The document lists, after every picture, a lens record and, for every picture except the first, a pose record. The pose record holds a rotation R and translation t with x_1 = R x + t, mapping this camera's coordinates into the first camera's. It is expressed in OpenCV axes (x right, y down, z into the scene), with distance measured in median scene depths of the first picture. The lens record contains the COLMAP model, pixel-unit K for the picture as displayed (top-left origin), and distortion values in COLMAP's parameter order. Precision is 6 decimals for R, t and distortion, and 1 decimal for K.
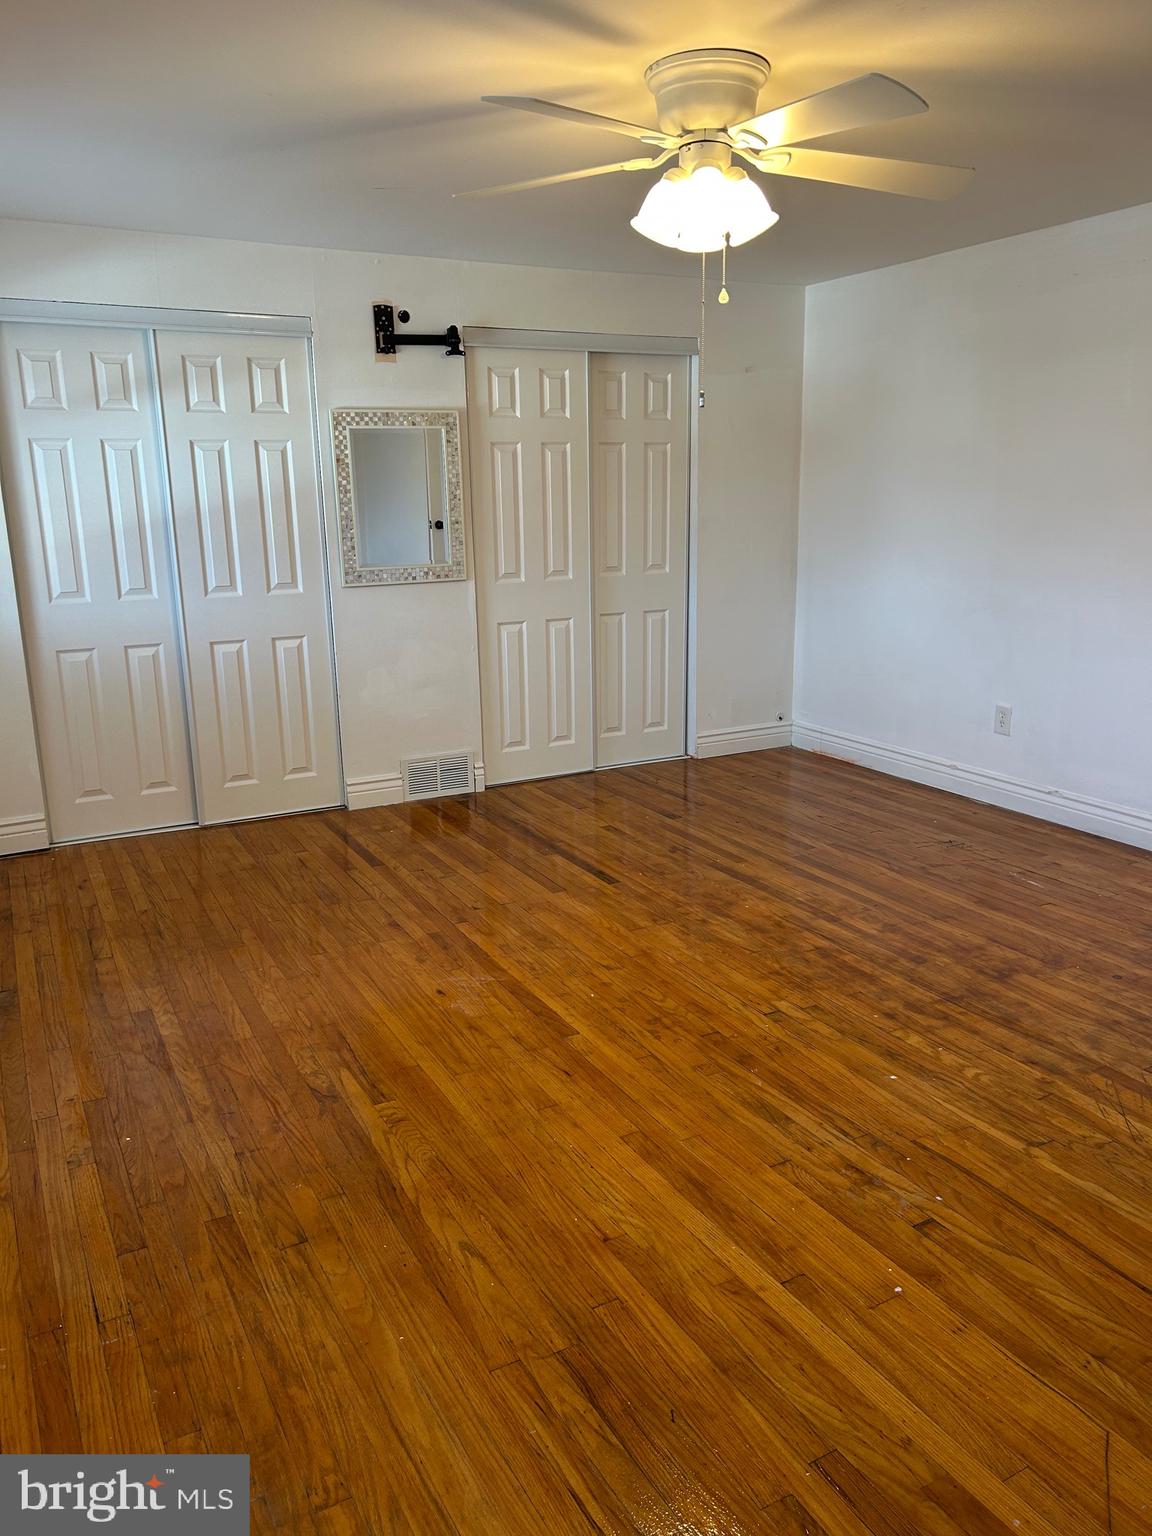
lens RADIAL K [[1149.2, 0, 576.3], [0, 1149.2, 770.3], [0, 0, 1]] dist [0.033426, -0.032197]
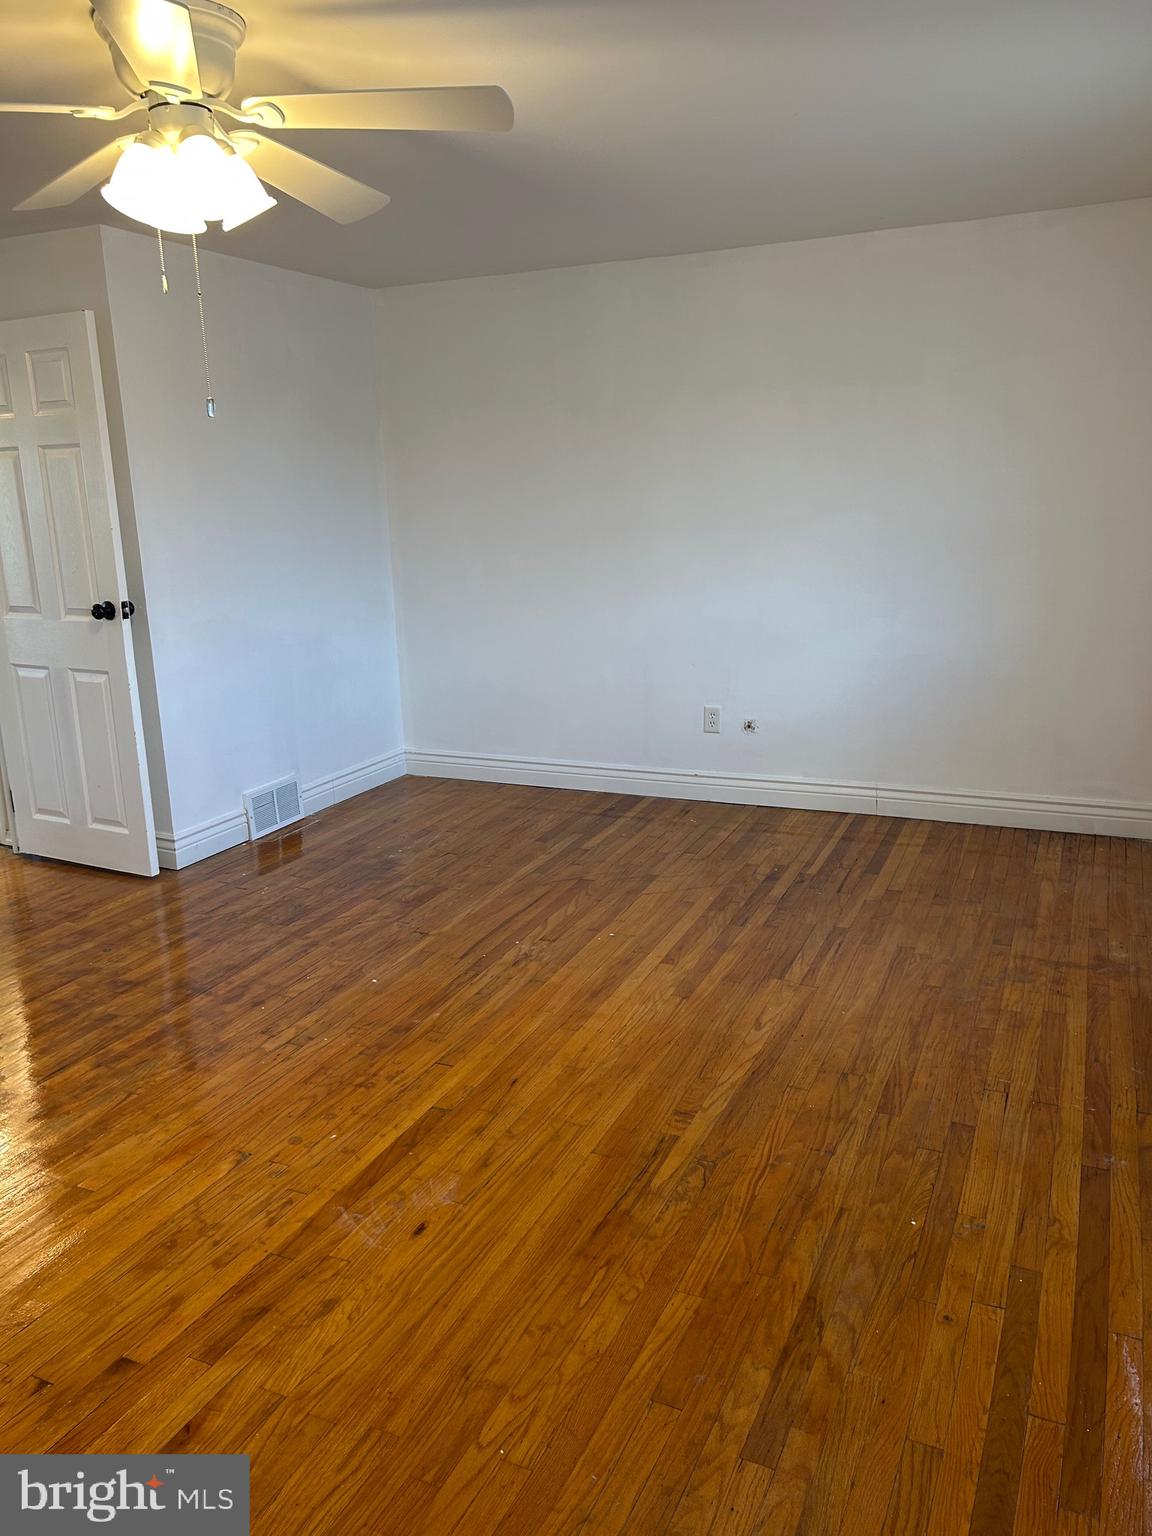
lens RADIAL K [[1149.2, 0, 574.7], [0, 1149.2, 770.5], [0, 0, 1]] dist [0.033426, -0.032197]
pose [[-0.603777, -0.154078, 0.782121, -0.784897], [0.226090, 0.907754, 0.353363, -0.326715], [-0.764419, 0.390182, -0.513246, 1.372021]]
